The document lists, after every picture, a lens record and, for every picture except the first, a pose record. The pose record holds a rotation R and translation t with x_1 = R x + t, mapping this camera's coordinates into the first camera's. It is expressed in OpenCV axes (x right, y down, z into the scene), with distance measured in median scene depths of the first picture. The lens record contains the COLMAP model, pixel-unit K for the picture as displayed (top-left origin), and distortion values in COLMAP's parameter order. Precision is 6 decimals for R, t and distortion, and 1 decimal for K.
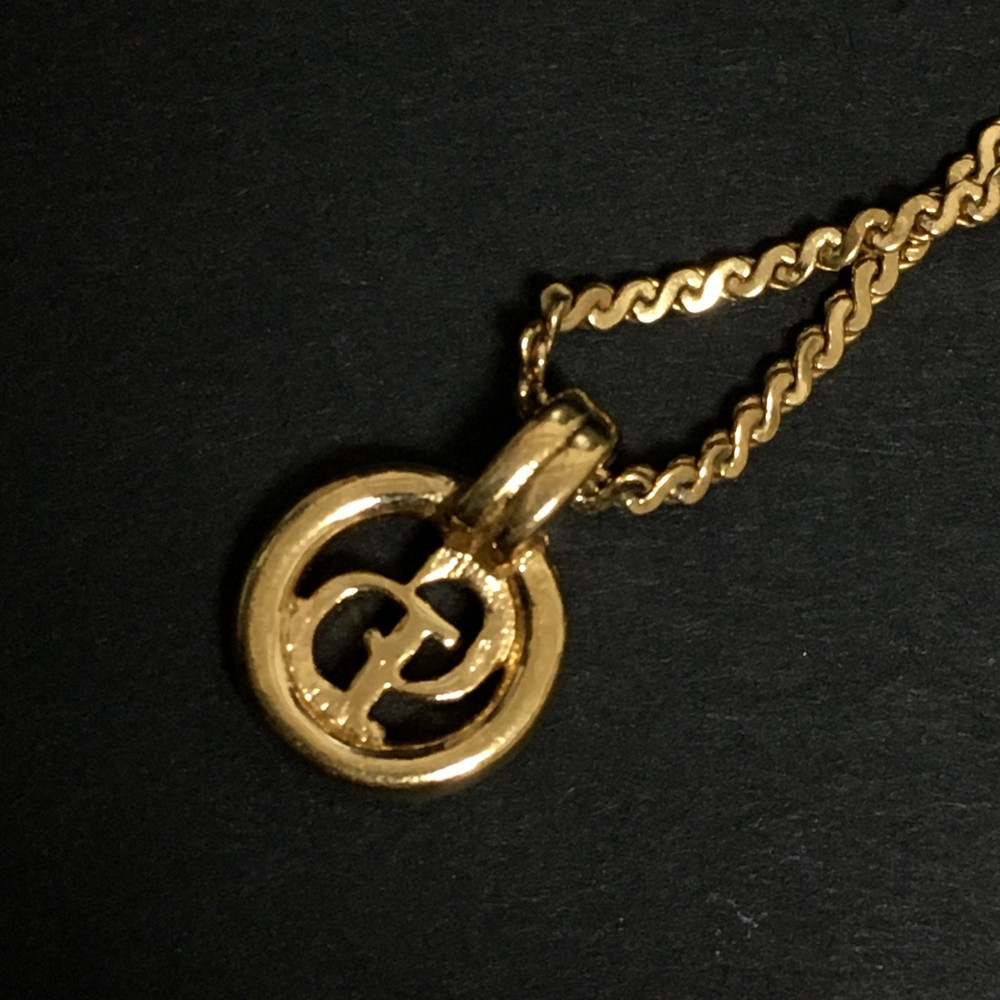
lens RADIAL K [[3156.4, 0, 500.1], [0, 3156.4, 500.8], [0, 0, 1]] dist [0.031789, 0.000000]
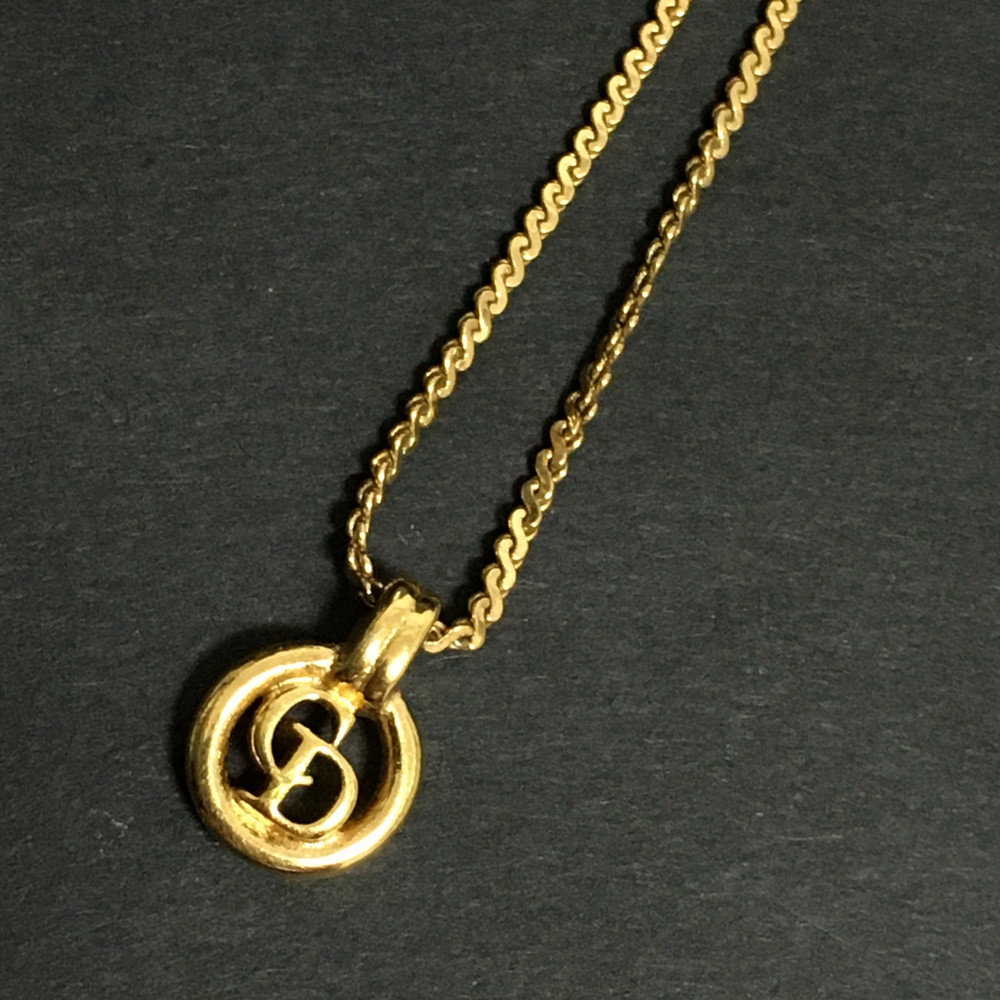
lens RADIAL K [[3156.4, 0, 498.5], [0, 3156.4, 503.9], [0, 0, 1]] dist [0.031789, 0.000000]
pose [[0.976754, -0.128513, 0.171568, 0.019787], [0.130736, 0.991416, -0.001676, 0.015516], [-0.169880, 0.024067, 0.985171, -0.408067]]
